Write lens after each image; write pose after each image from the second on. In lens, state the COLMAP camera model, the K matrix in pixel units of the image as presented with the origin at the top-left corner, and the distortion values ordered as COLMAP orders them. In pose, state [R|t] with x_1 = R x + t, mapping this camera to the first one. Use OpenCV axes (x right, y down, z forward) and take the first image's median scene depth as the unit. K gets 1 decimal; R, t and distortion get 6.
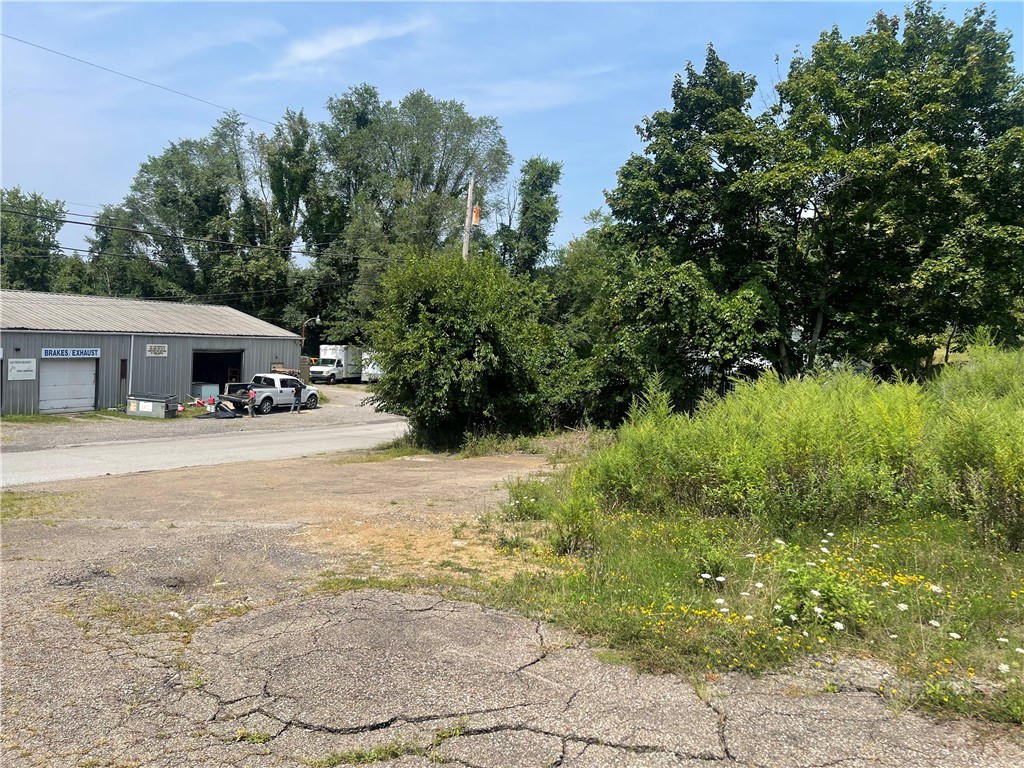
lens RADIAL K [[745.8, 0, 512.0], [0, 745.8, 384.0], [0, 0, 1]] dist [0.078348, -0.098742]
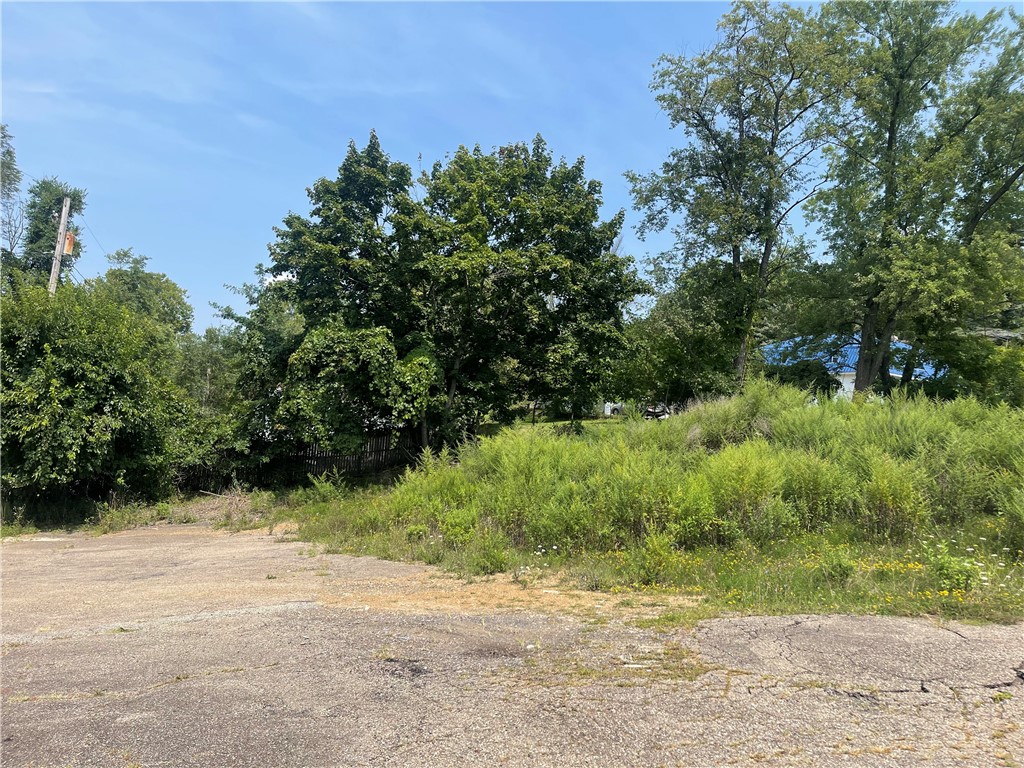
lens RADIAL K [[739.2, 0, 512.0], [0, 739.2, 384.0], [0, 0, 1]] dist [0.002899, -0.003628]
pose [[0.772166, 0.044757, 0.633842, -0.161174], [0.005207, 0.997037, -0.076745, -0.000853], [-0.635399, 0.062560, 0.769645, 0.049310]]
